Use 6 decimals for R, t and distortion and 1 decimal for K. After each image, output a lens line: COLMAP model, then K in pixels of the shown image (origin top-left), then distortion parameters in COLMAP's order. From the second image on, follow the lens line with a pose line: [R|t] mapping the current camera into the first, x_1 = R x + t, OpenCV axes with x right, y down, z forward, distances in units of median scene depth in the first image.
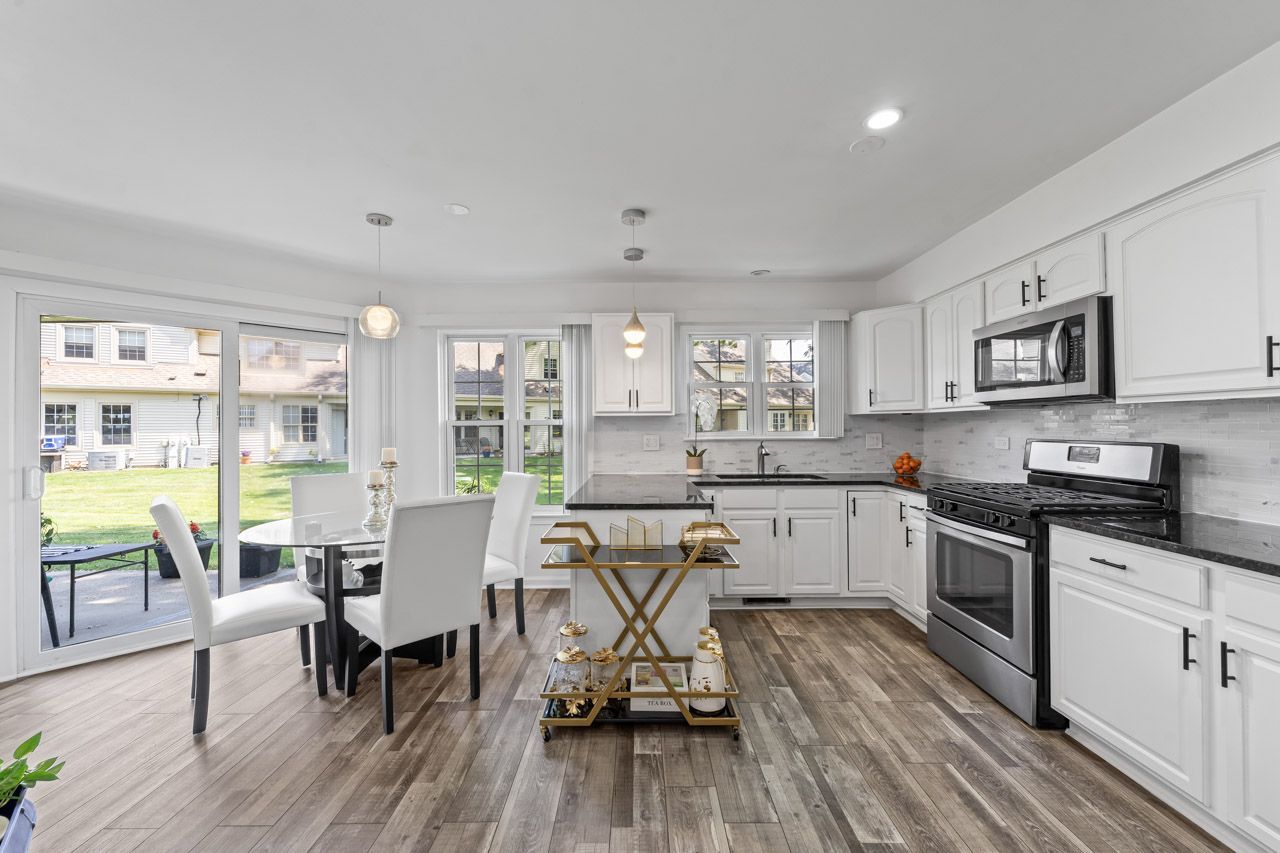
lens RADIAL K [[507.6, 0, 638.4], [0, 507.6, 423.2], [0, 0, 1]] dist [0.001676, 0.000197]
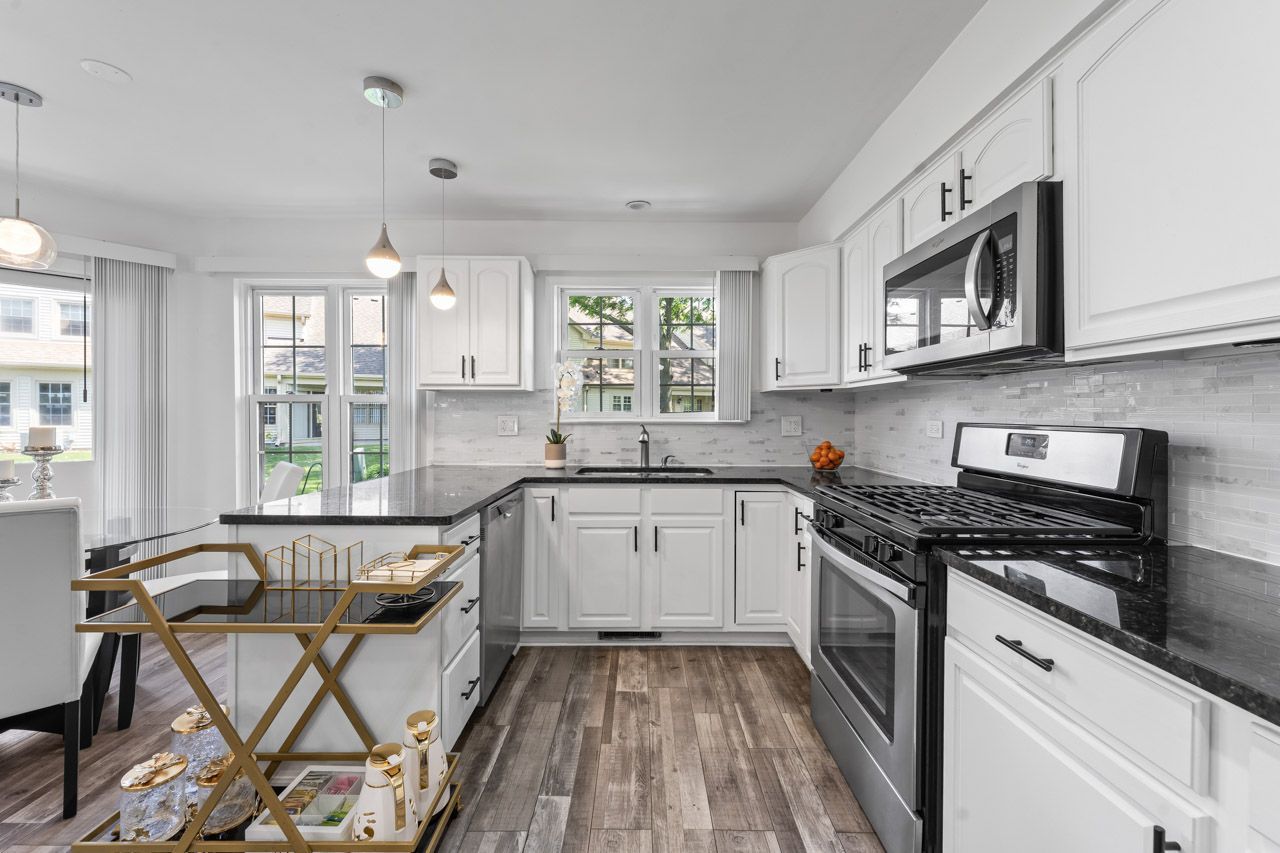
lens RADIAL K [[514.2, 0, 639.7], [0, 514.2, 415.9], [0, 0, 1]] dist [0.001034, 0.000002]
pose [[0.999955, 0.009466, 0.000946, 0.296067], [-0.009477, 0.999880, 0.012249, 0.015374], [-0.000830, -0.012258, 0.999925, 0.265497]]
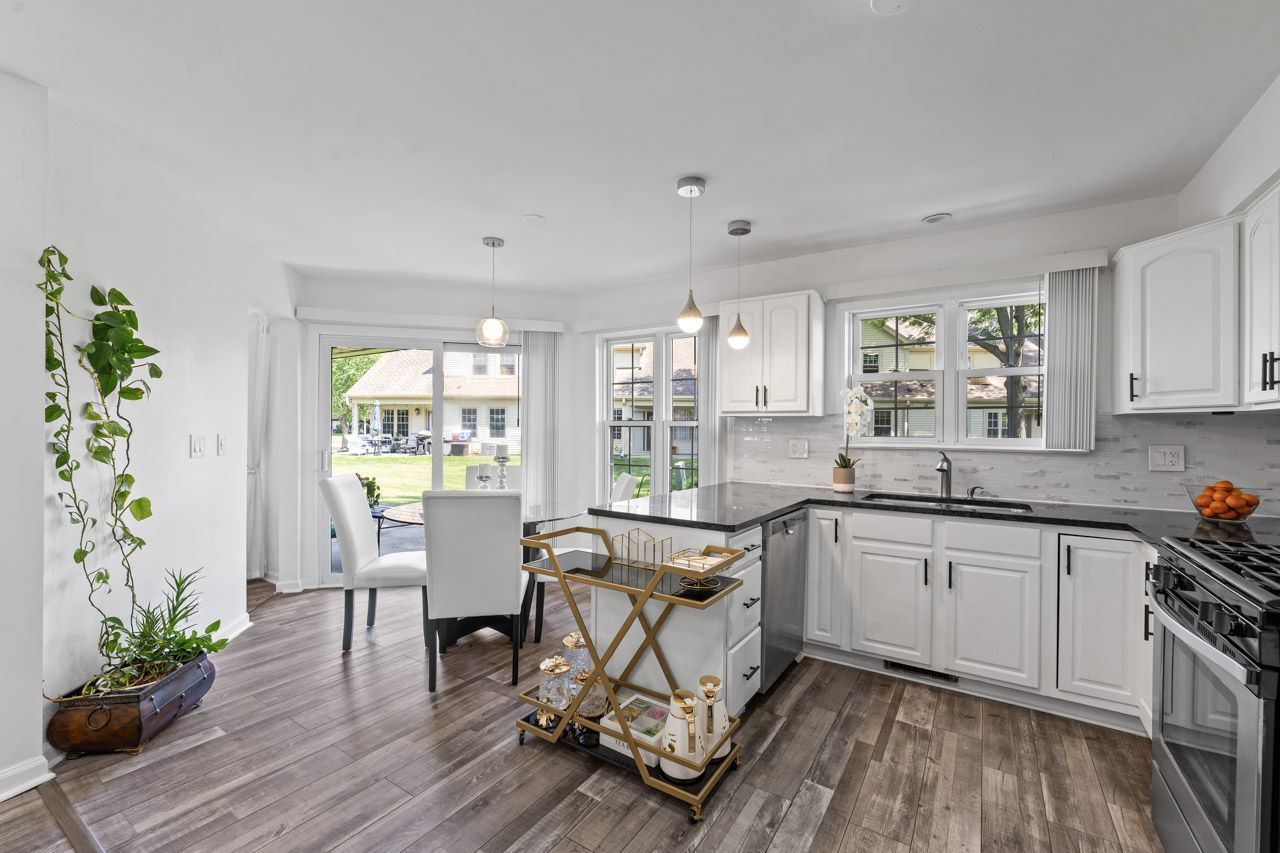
lens RADIAL K [[526.4, 0, 642.4], [0, 526.4, 429.7], [0, 0, 1]] dist [-0.002728, -0.000309]
pose [[0.838783, 0.014838, -0.544264, 0.363636], [-0.009854, 0.999879, 0.012072, -0.000765], [0.544377, -0.004763, 0.838827, 0.174811]]
